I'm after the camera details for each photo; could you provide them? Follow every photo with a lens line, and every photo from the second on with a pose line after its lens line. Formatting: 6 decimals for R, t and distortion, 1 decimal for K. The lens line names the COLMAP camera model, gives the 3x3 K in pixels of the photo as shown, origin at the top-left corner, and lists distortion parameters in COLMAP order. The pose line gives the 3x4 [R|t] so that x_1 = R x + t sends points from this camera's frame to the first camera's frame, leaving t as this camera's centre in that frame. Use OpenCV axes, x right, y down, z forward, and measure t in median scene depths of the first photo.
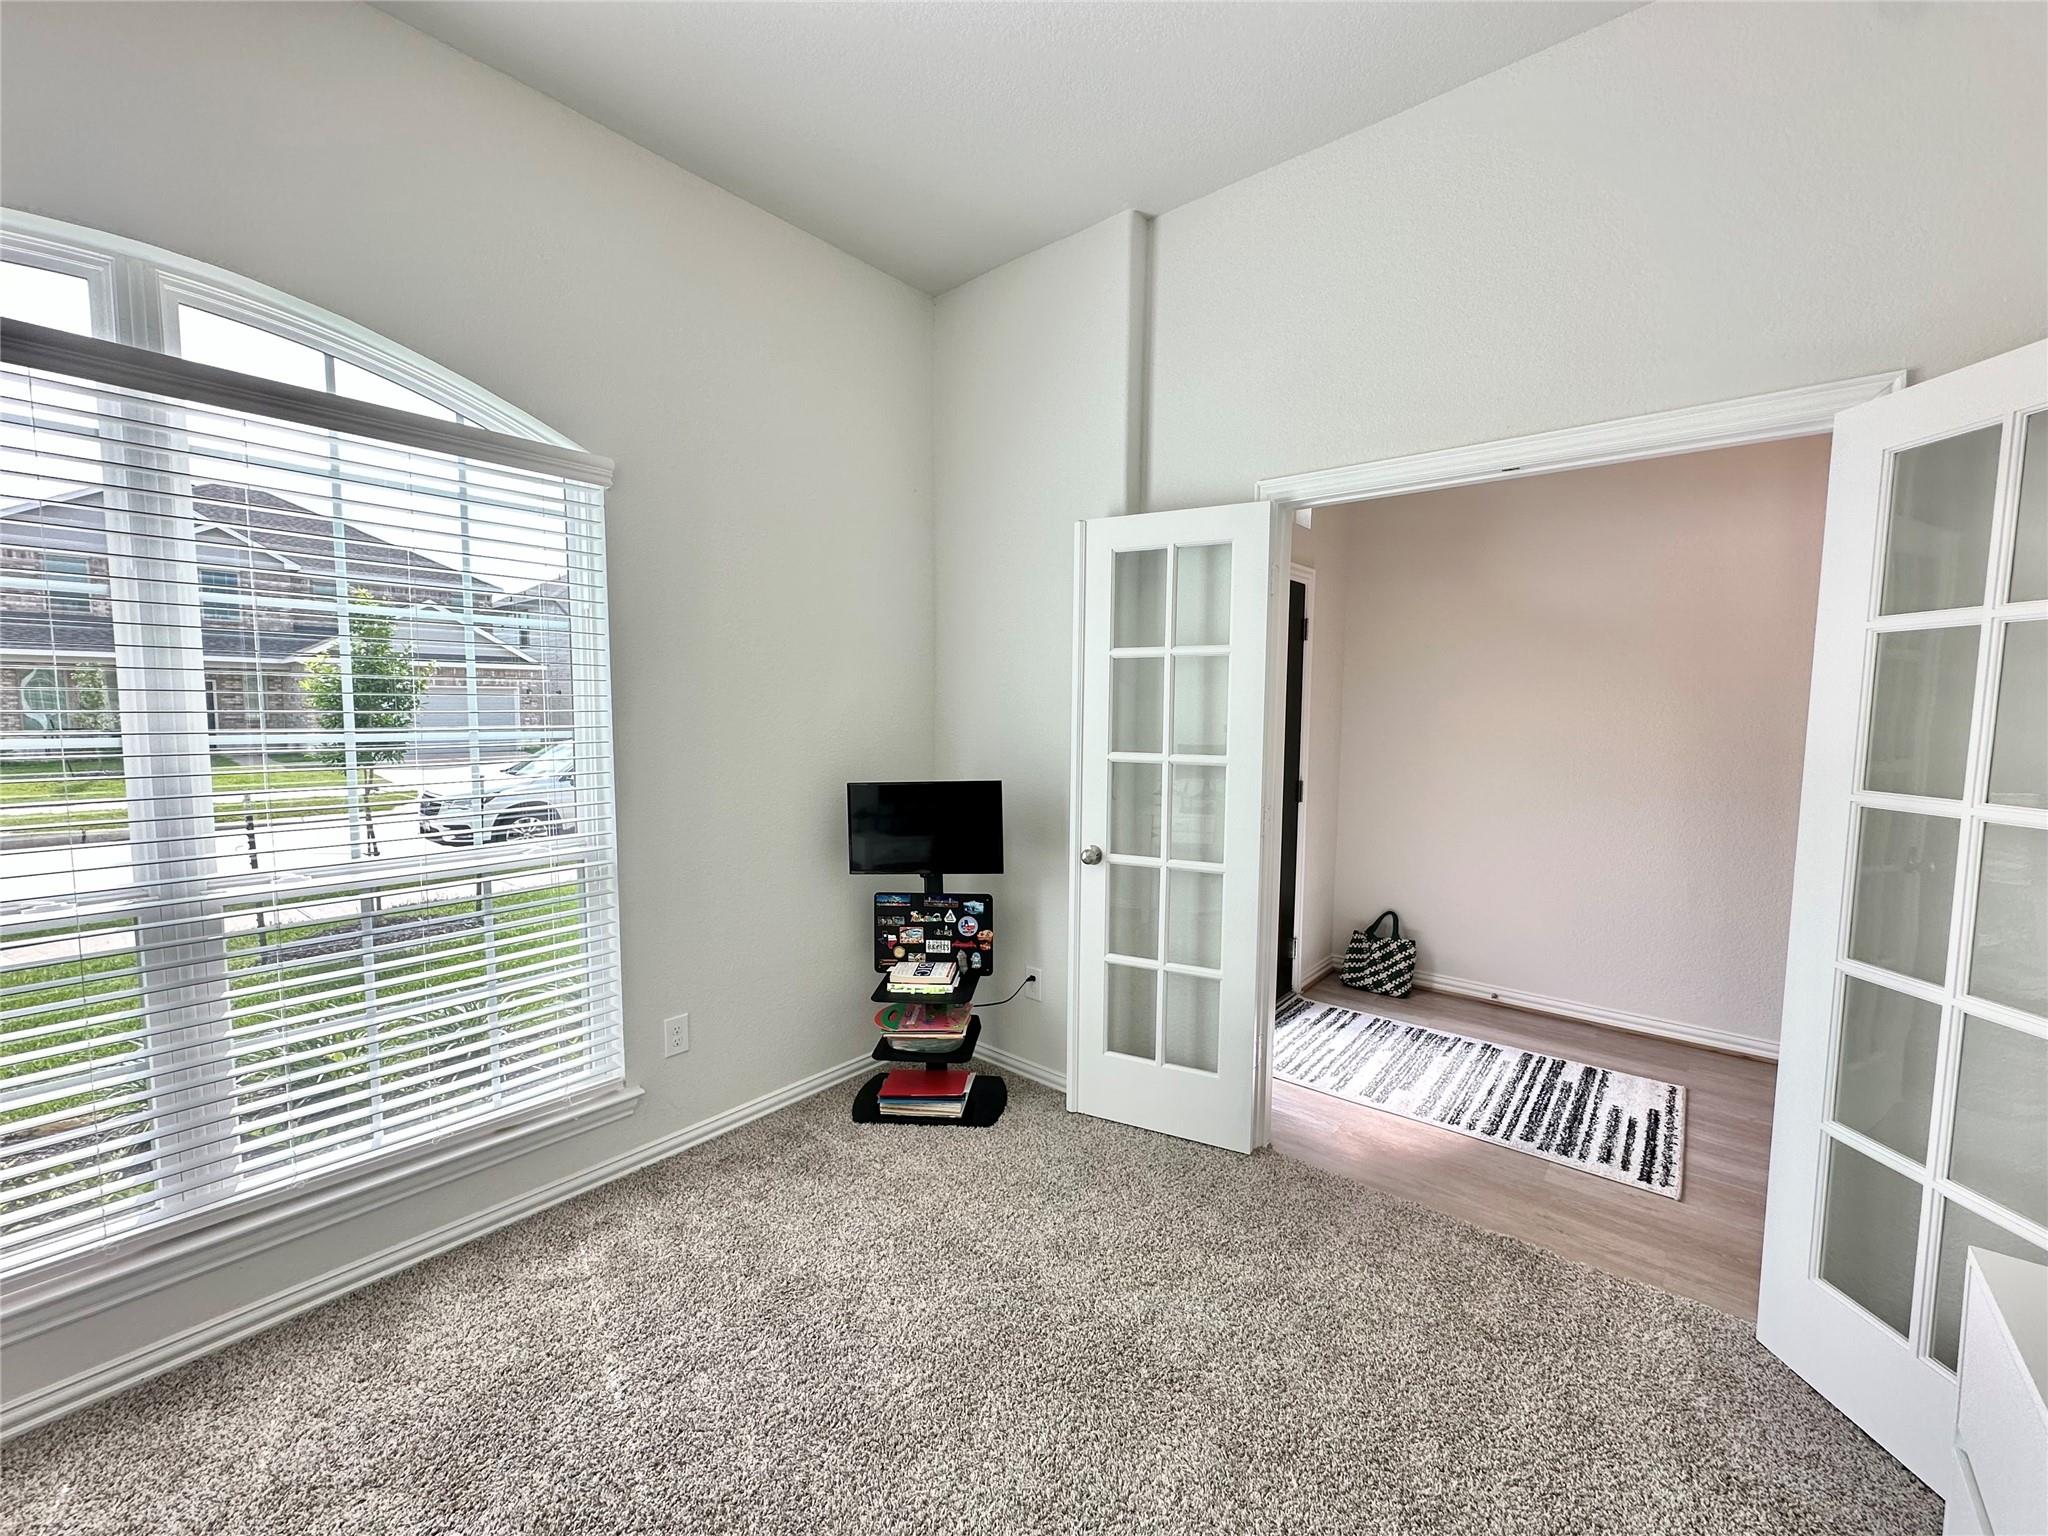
lens RADIAL K [[811.2, 0, 1006.9], [0, 811.2, 758.7], [0, 0, 1]] dist [0.000391, 0.000111]
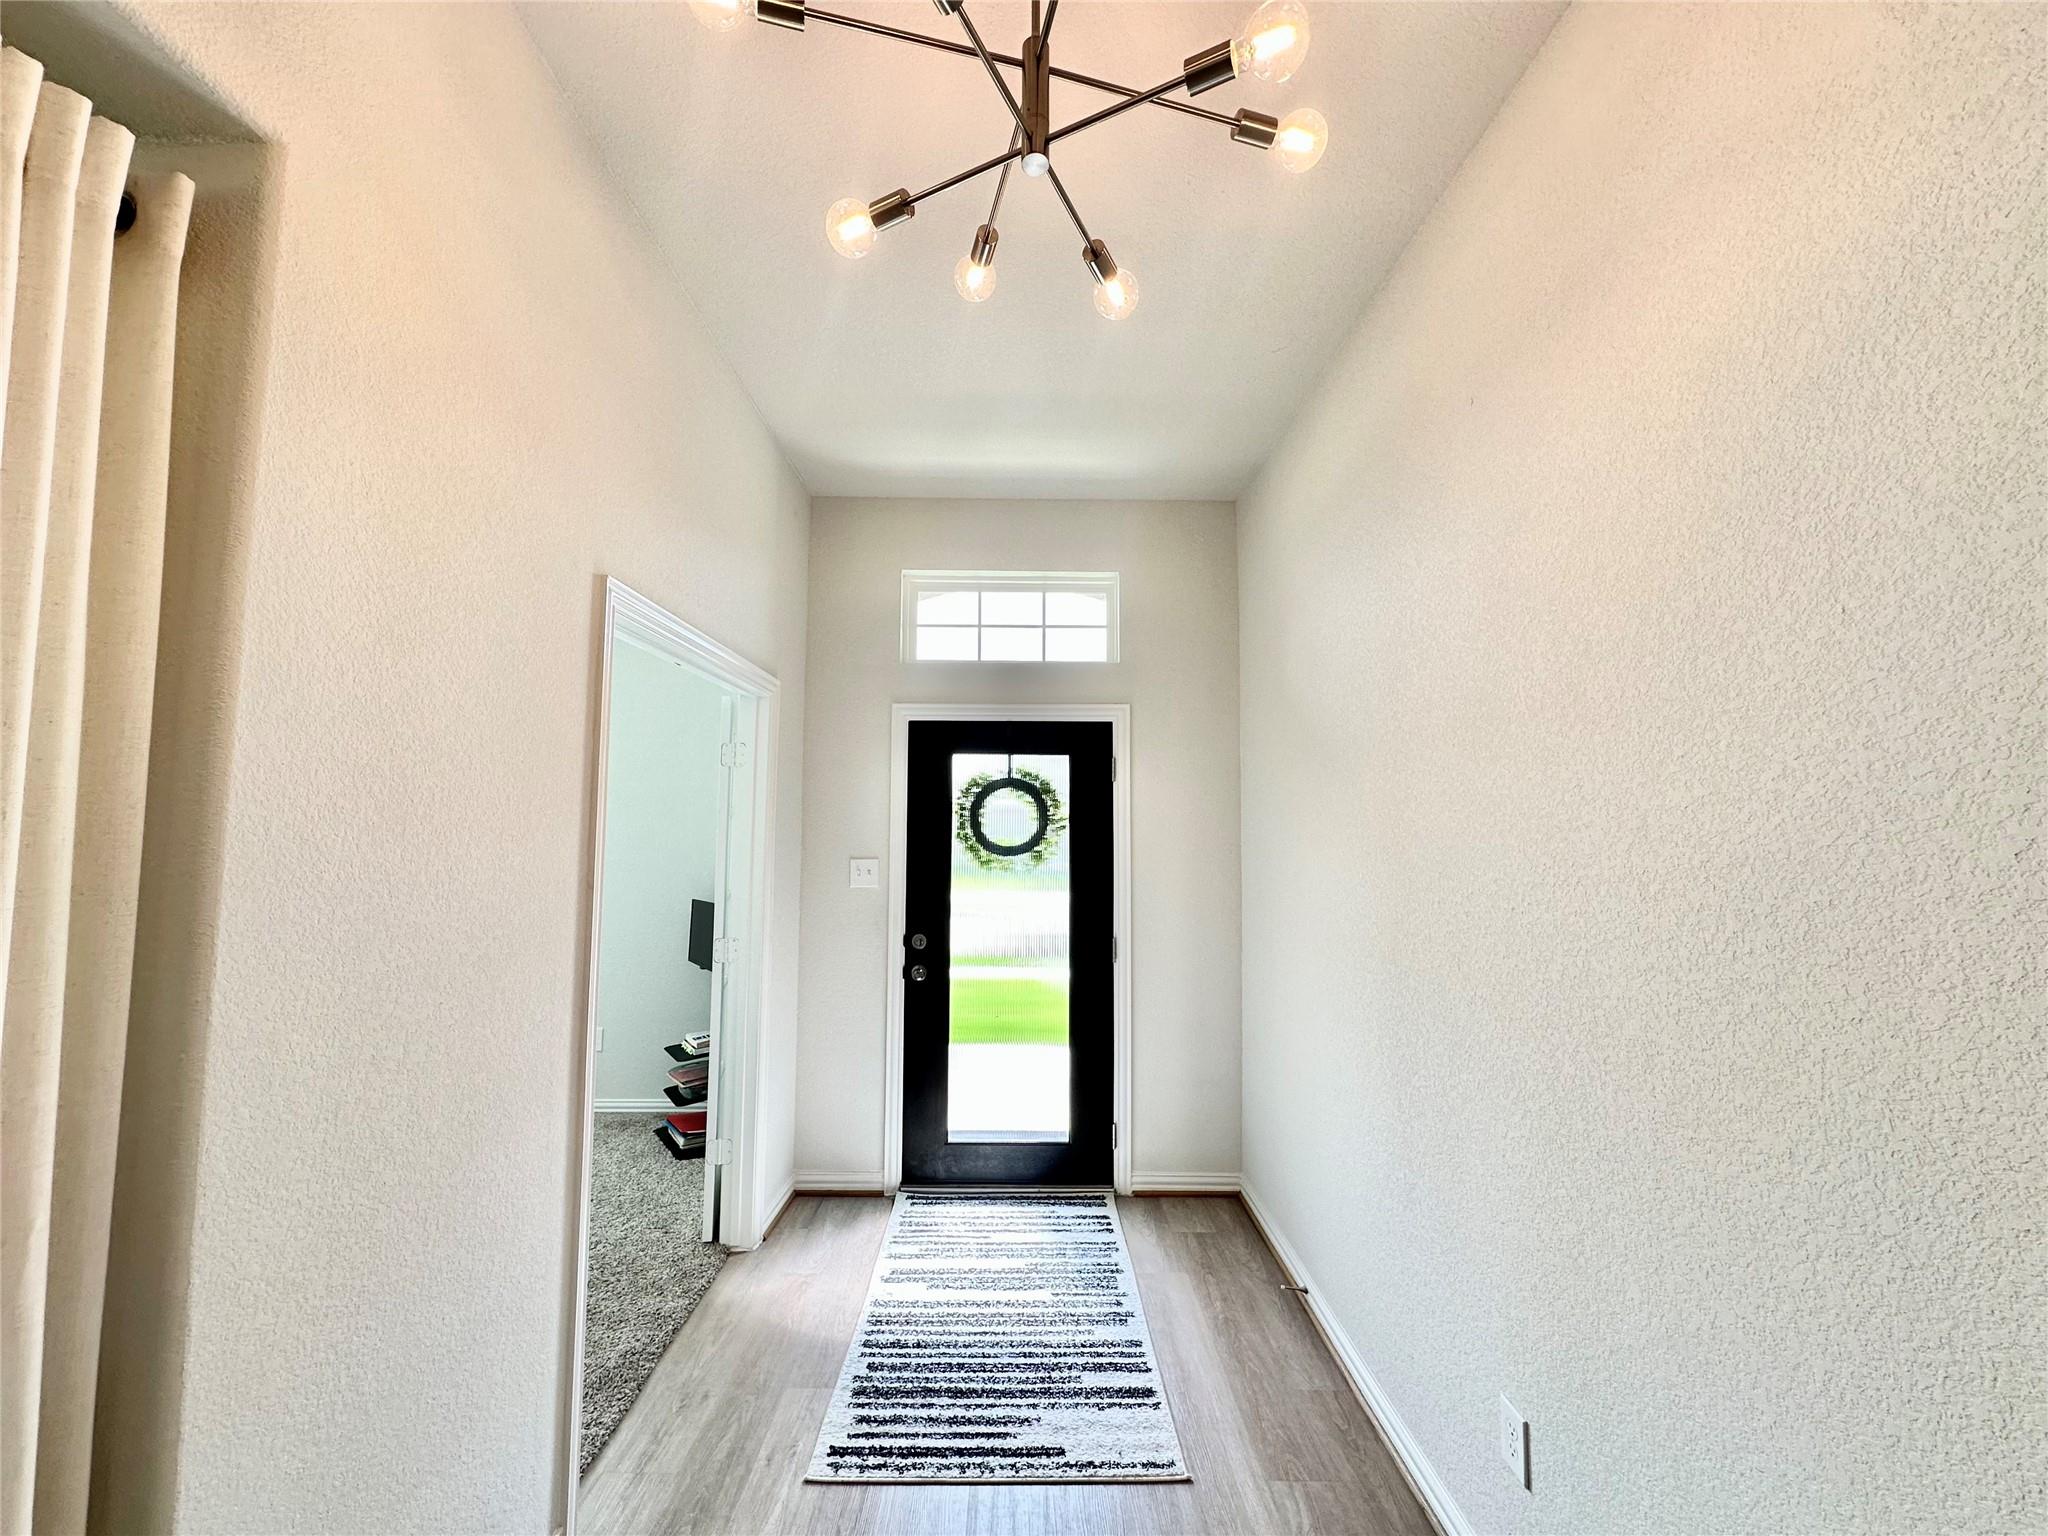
lens RADIAL K [[811.2, 0, 1023.6], [0, 811.2, 770.2], [0, 0, 1]] dist [0.000391, 0.000111]
pose [[0.651659, -0.054728, -0.756535, 1.442062], [-0.052989, 0.991672, -0.117382, -0.061588], [0.756659, 0.116581, 0.643332, 0.505691]]
